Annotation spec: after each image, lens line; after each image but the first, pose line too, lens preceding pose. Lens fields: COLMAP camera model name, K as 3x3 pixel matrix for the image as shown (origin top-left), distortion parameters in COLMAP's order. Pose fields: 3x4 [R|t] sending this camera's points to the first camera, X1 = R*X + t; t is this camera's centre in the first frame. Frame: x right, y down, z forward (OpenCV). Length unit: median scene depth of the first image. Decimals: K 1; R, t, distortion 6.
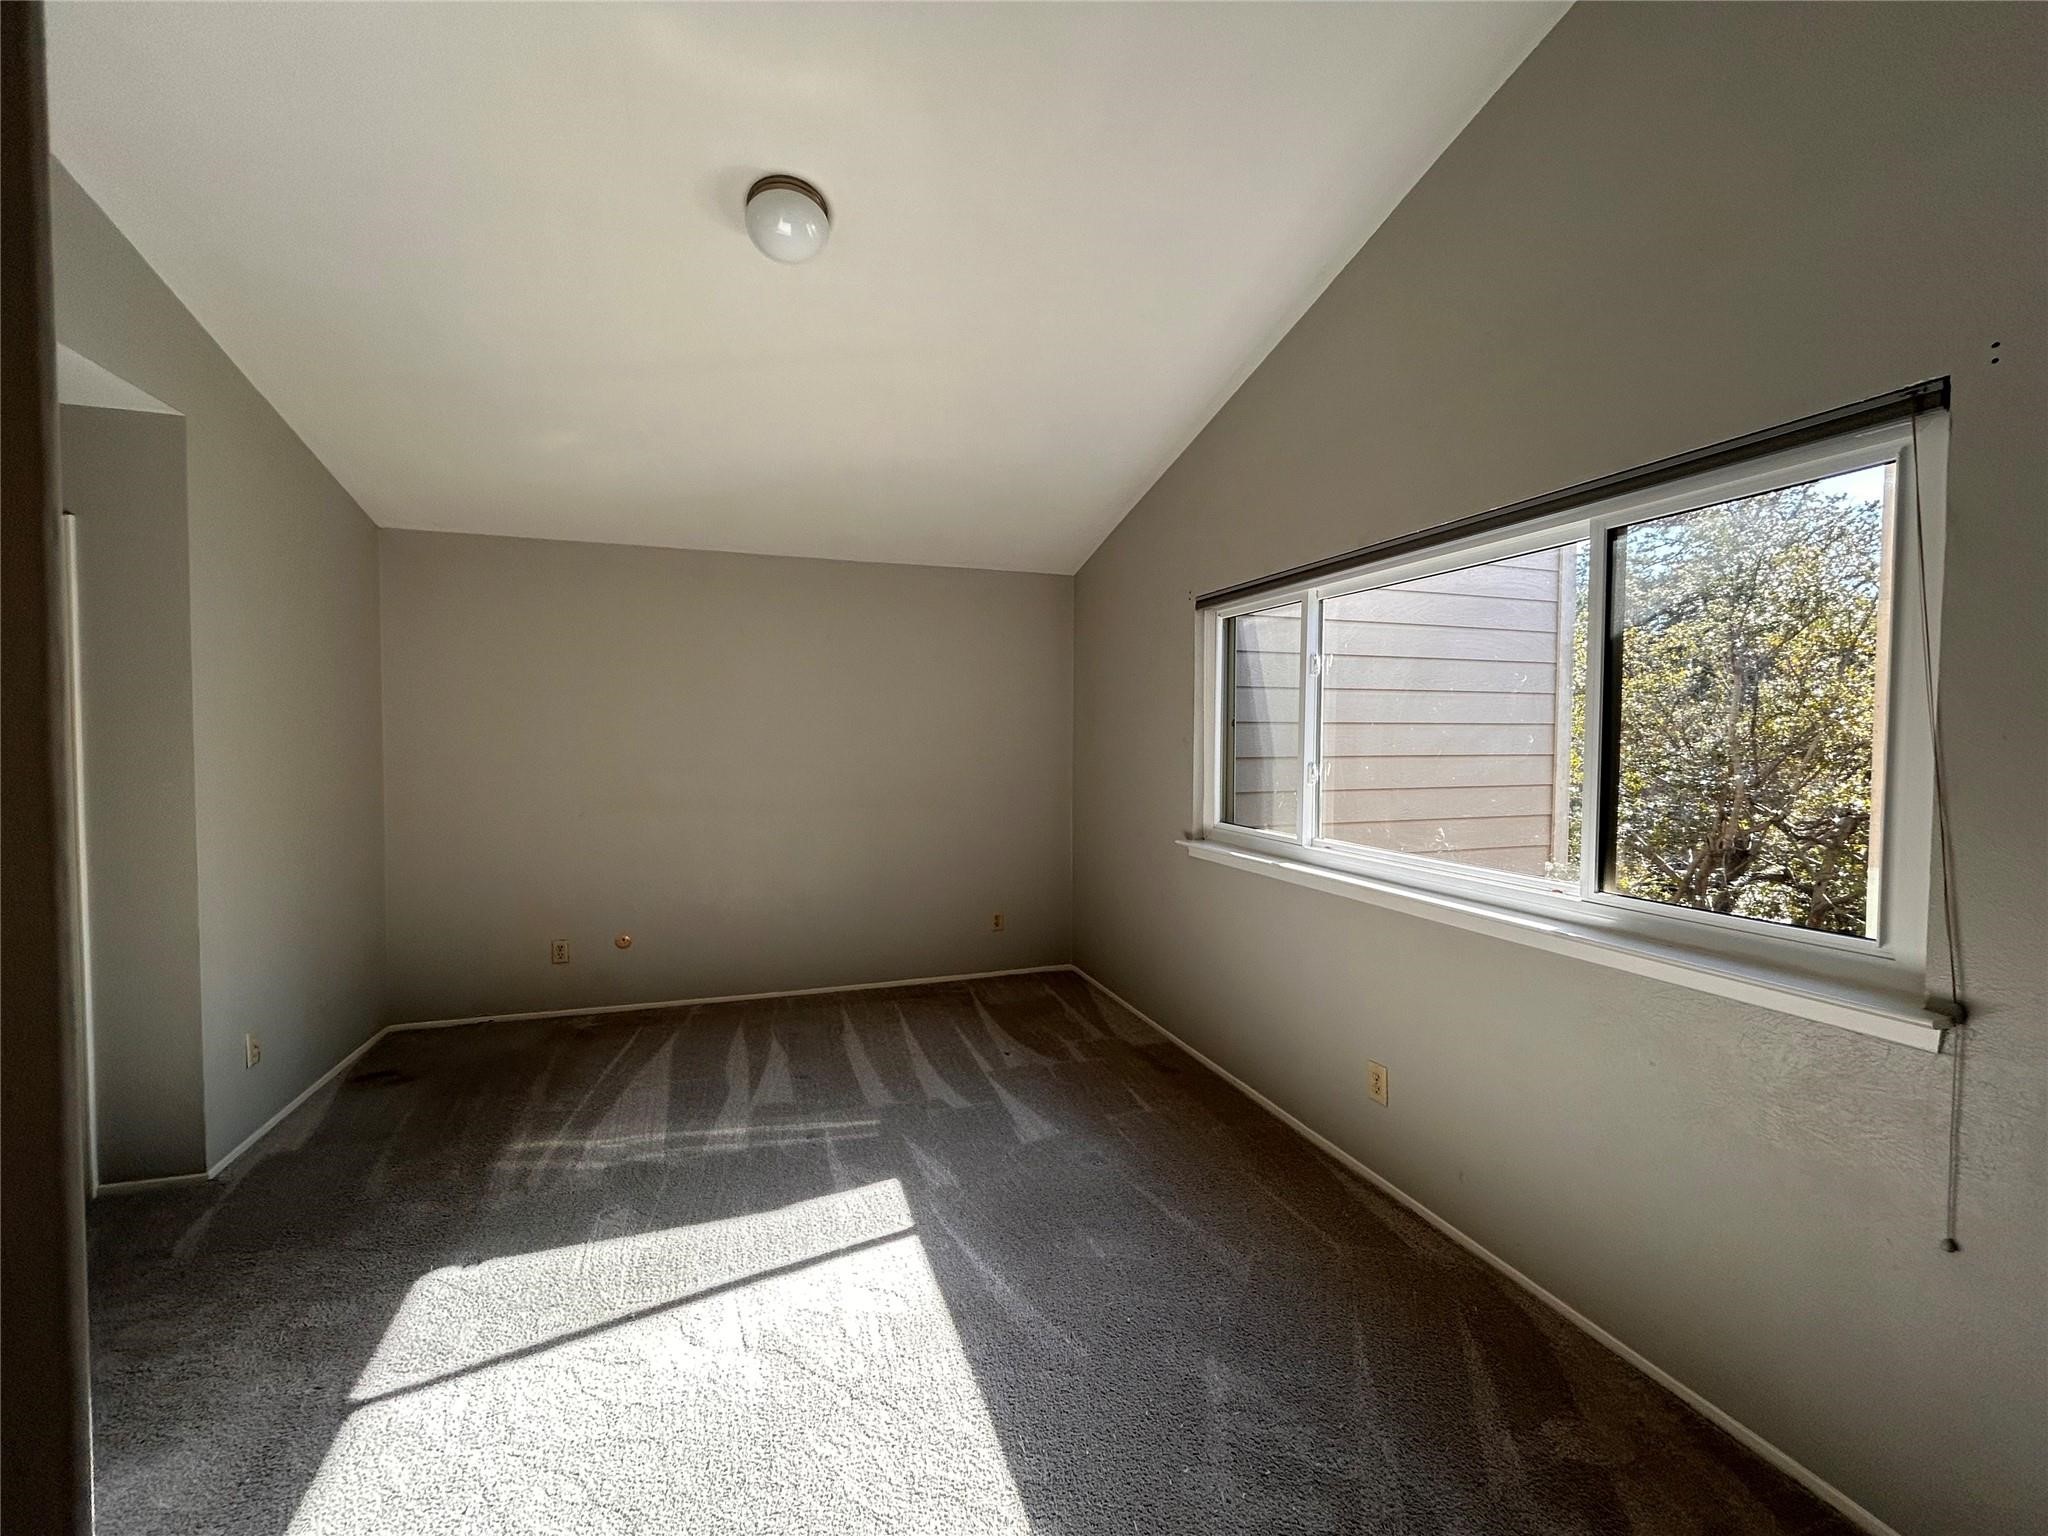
lens RADIAL K [[828.6, 0, 1017.6], [0, 828.6, 768.9], [0, 0, 1]] dist [0.000419, 0.000010]
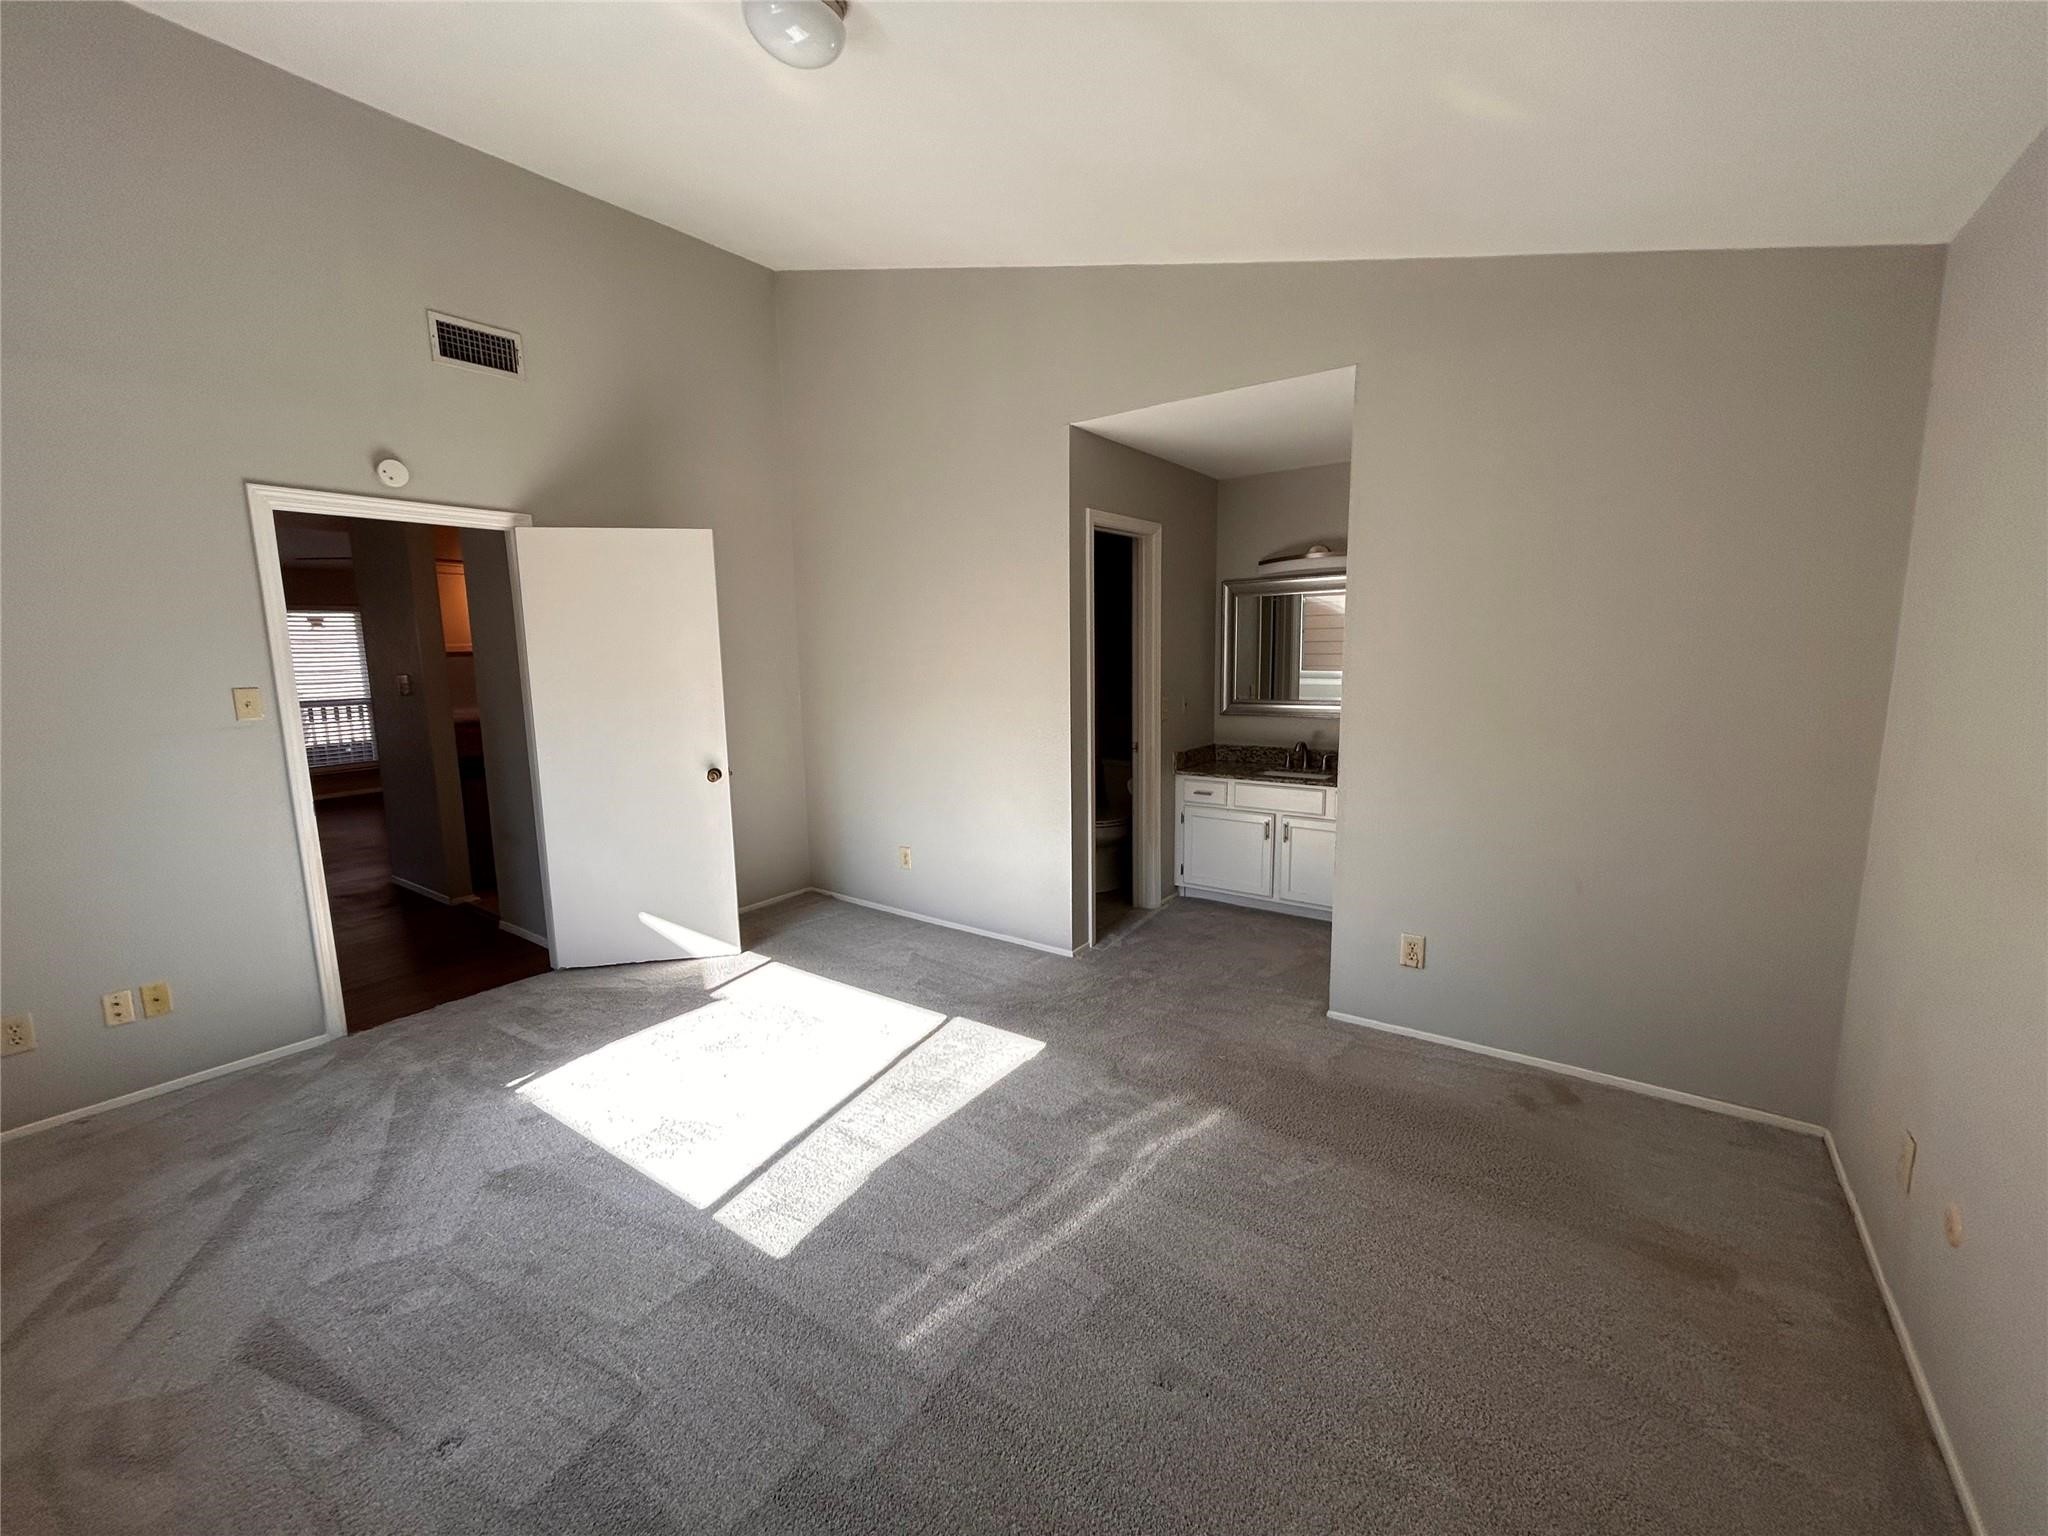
lens RADIAL K [[828.6, 0, 1017.6], [0, 828.6, 768.9], [0, 0, 1]] dist [0.000419, 0.000010]
pose [[-0.816156, 0.095034, -0.569964, 0.051921], [-0.000238, 0.986327, 0.164798, -0.054936], [0.577832, 0.134636, -0.804974, 1.507302]]
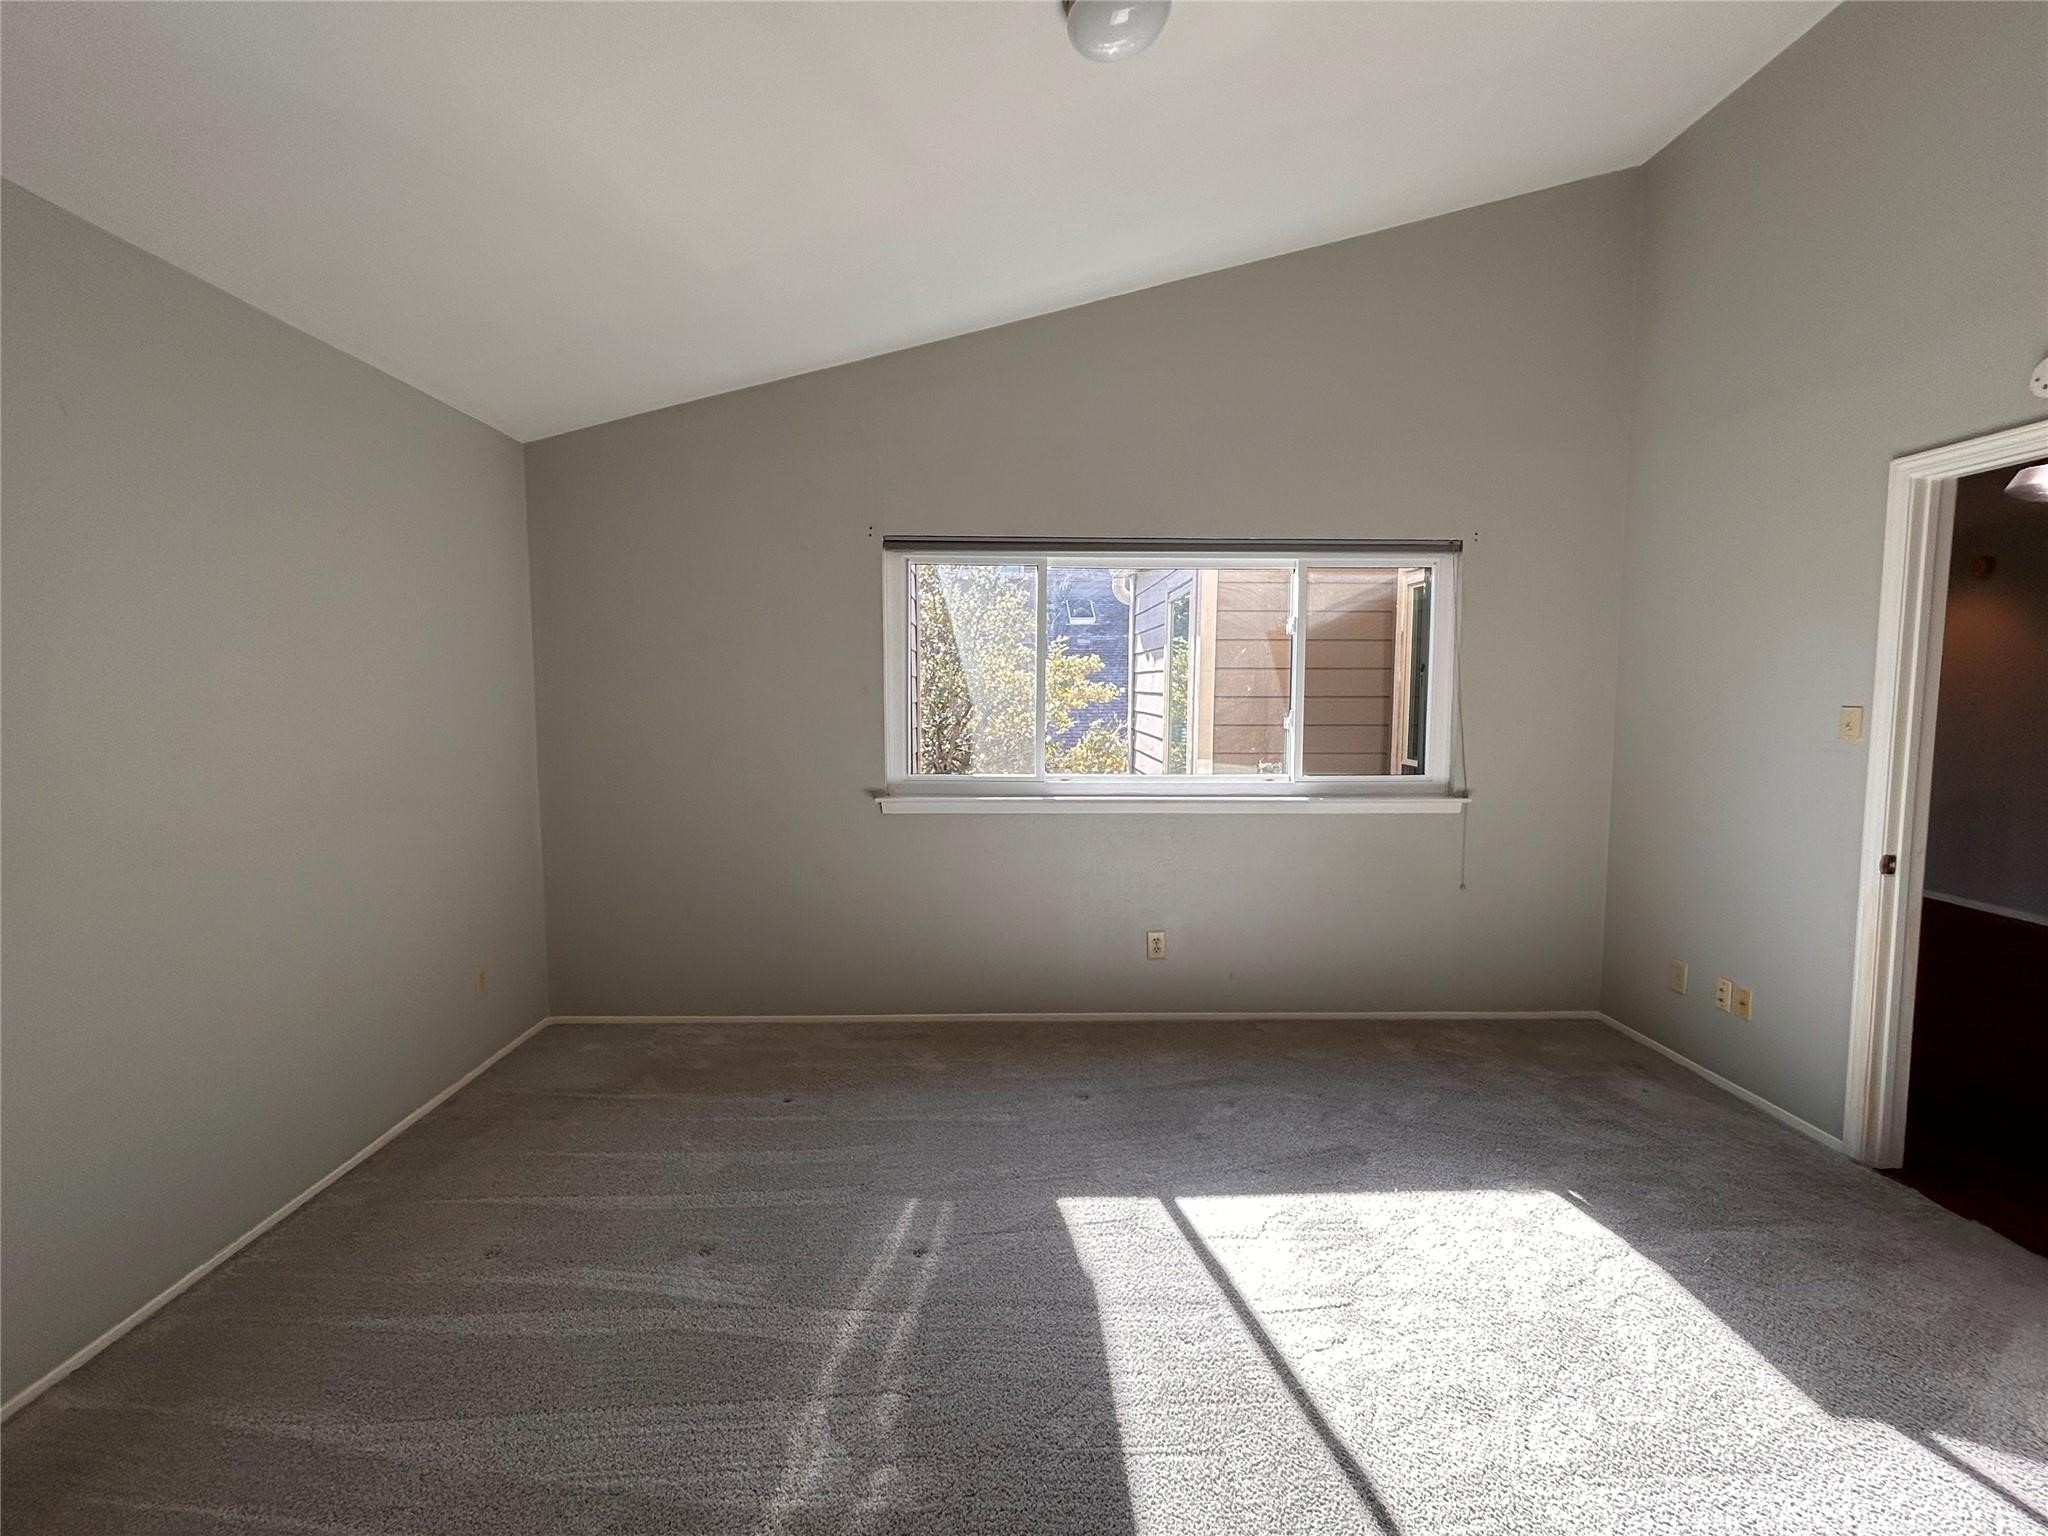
lens RADIAL K [[947.2, 0, 1024.0], [0, 947.2, 768.0], [0, 0, 1]] dist [0.001128, -0.000022]
pose [[0.300423, -0.082624, 0.950221, -0.961402], [0.036432, 0.996508, 0.075130, -0.027058], [-0.953110, 0.012048, 0.302384, 0.667175]]
